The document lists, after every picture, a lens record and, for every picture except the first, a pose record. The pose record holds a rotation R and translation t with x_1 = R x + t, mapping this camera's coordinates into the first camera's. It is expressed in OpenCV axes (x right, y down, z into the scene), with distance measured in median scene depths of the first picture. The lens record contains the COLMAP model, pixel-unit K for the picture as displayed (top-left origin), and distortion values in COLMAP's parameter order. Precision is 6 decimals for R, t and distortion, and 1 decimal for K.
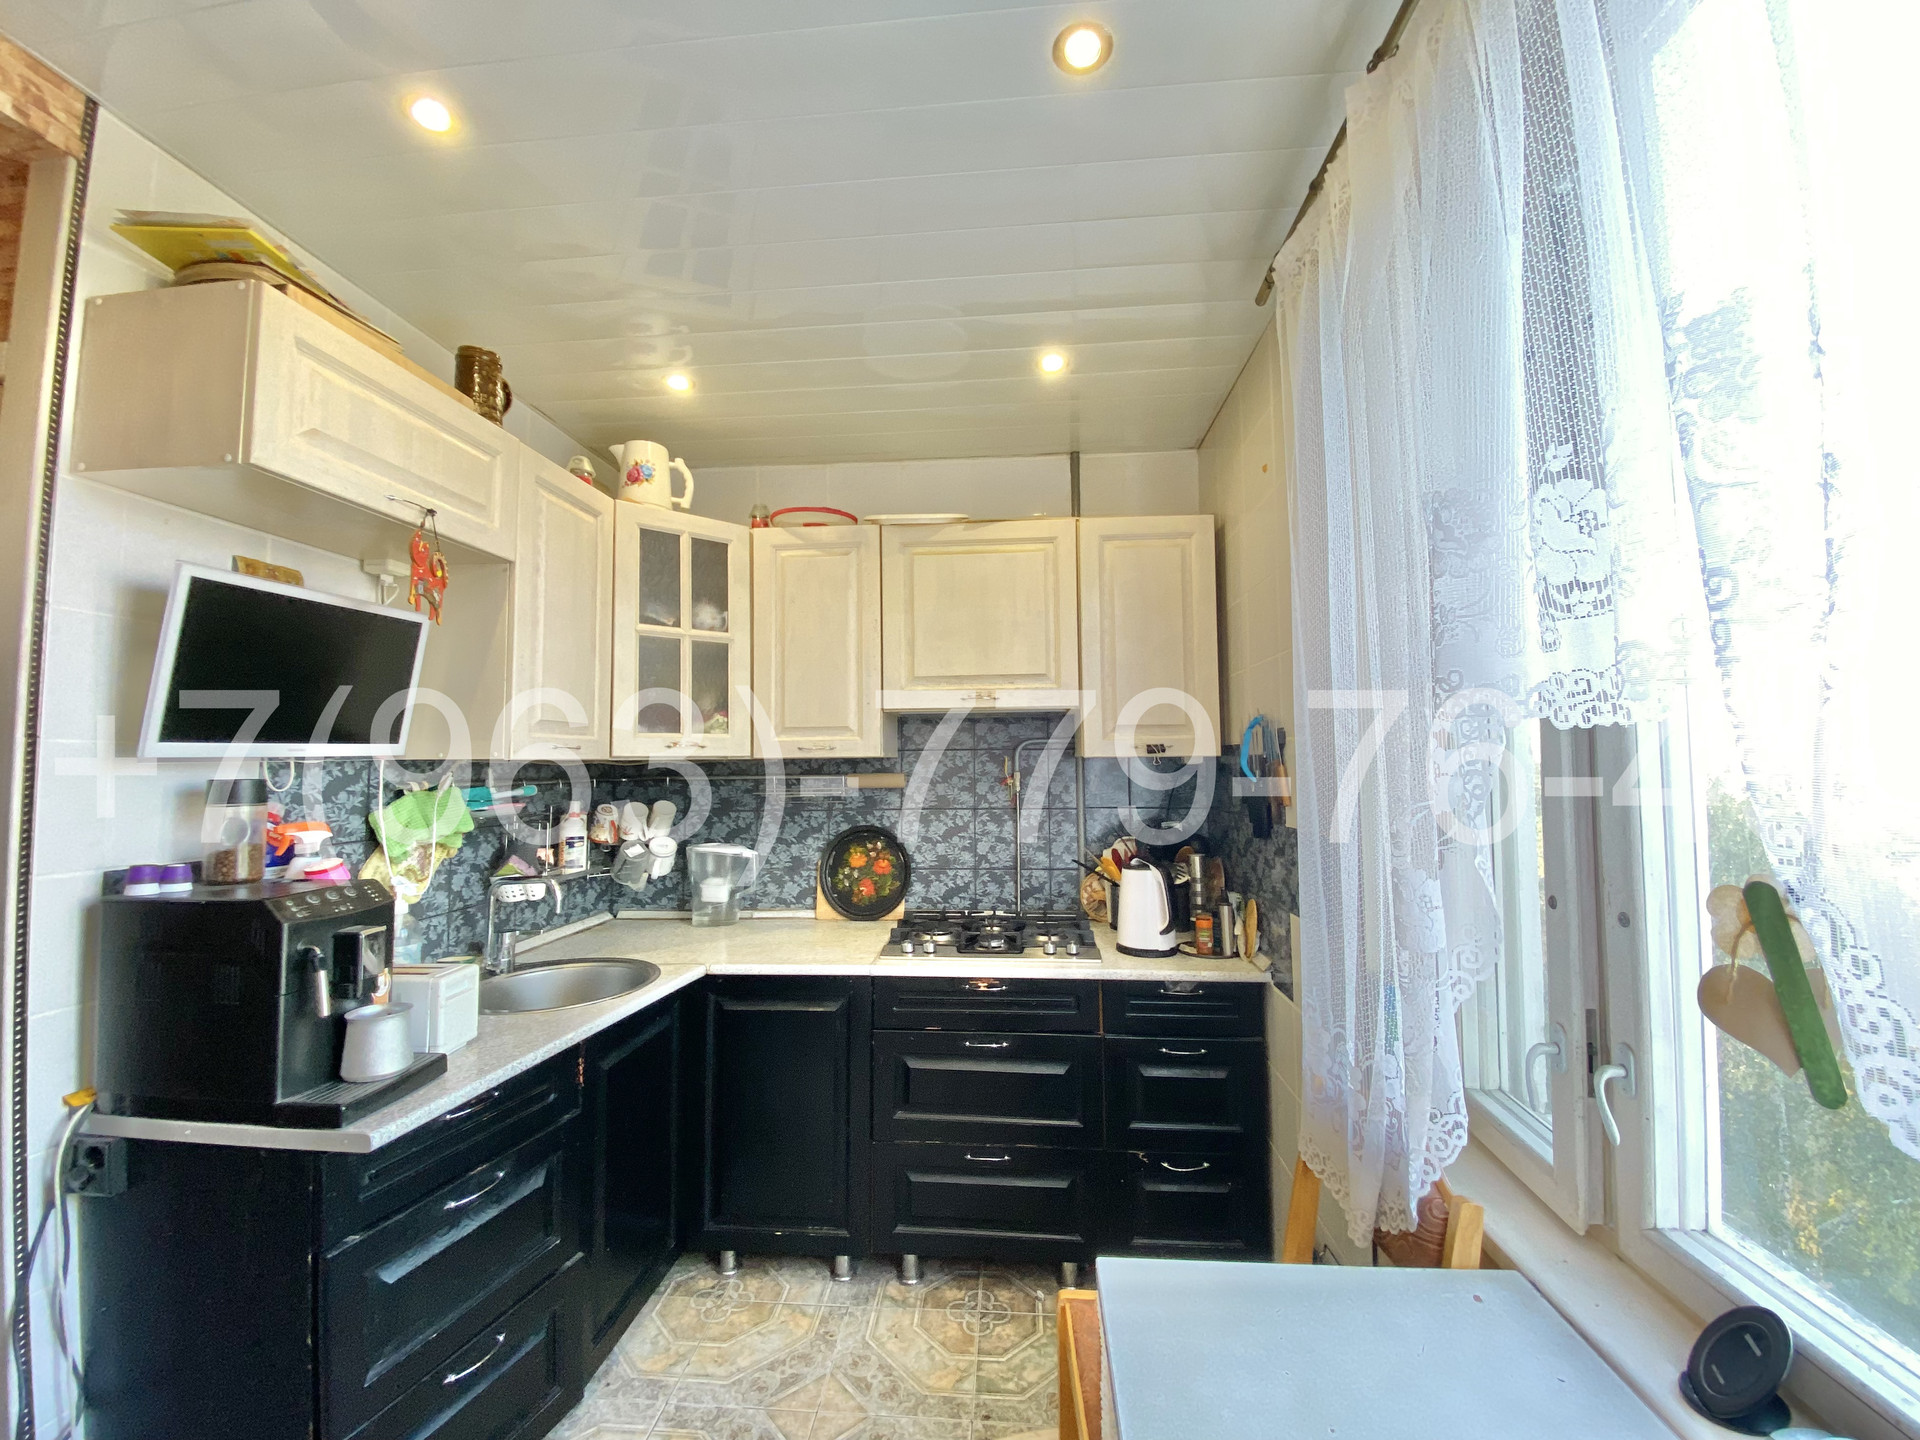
lens RADIAL K [[768.6, 0, 952.4], [0, 768.6, 717.3], [0, 0, 1]] dist [0.017393, -0.019830]
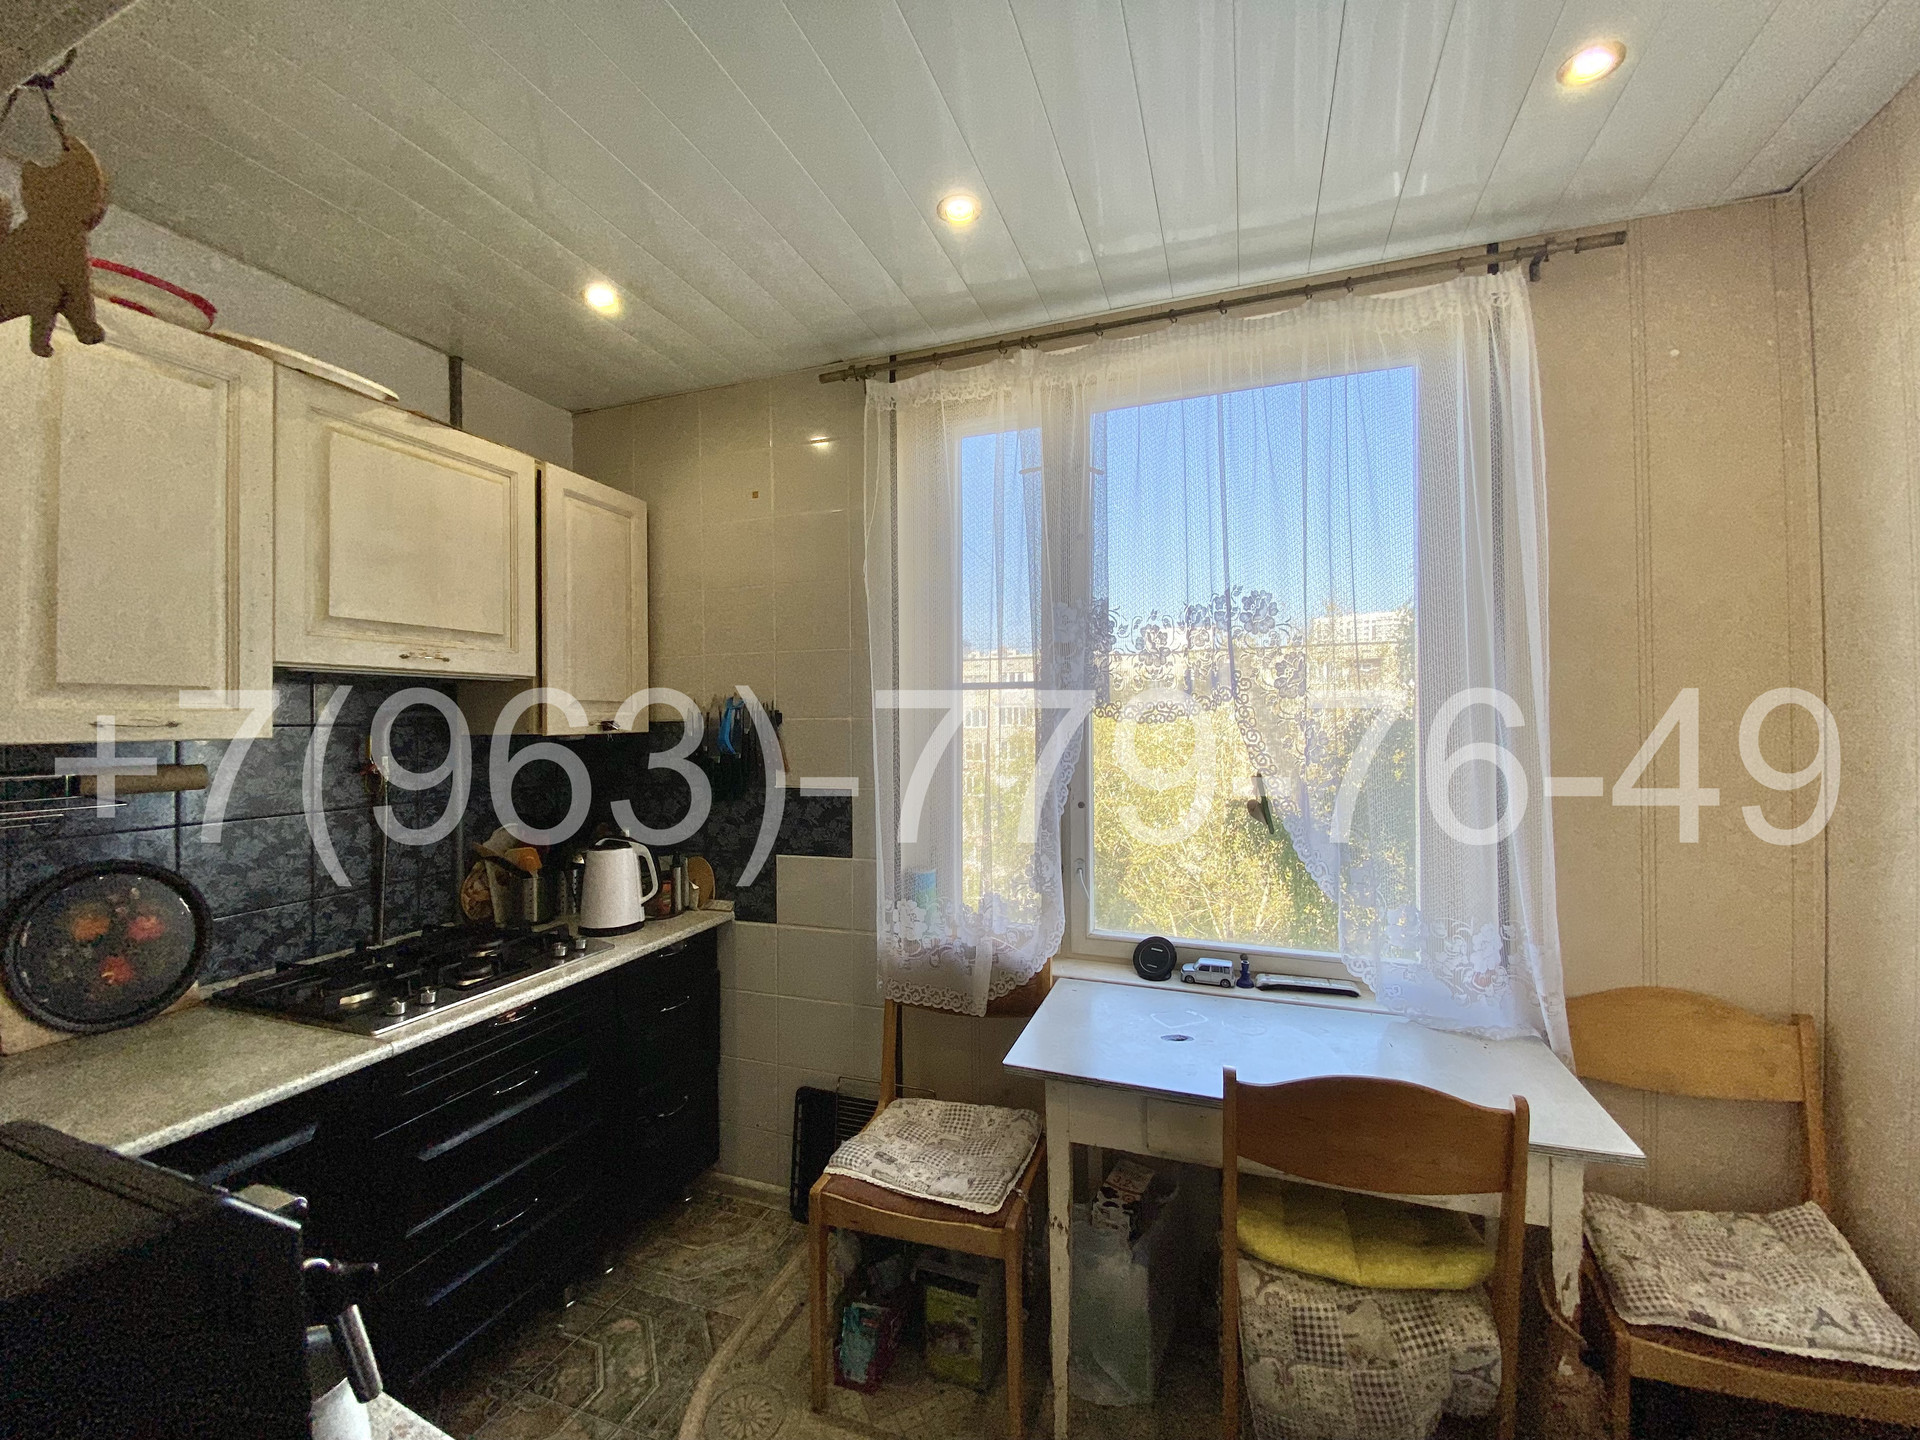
lens RADIAL K [[768.6, 0, 952.4], [0, 768.6, 717.3], [0, 0, 1]] dist [0.017393, -0.019830]
pose [[0.257155, 0.011219, 0.966305, -0.538569], [-0.042076, 0.999114, -0.000403, 0.012143], [-0.965454, -0.040555, 0.257399, 0.301889]]
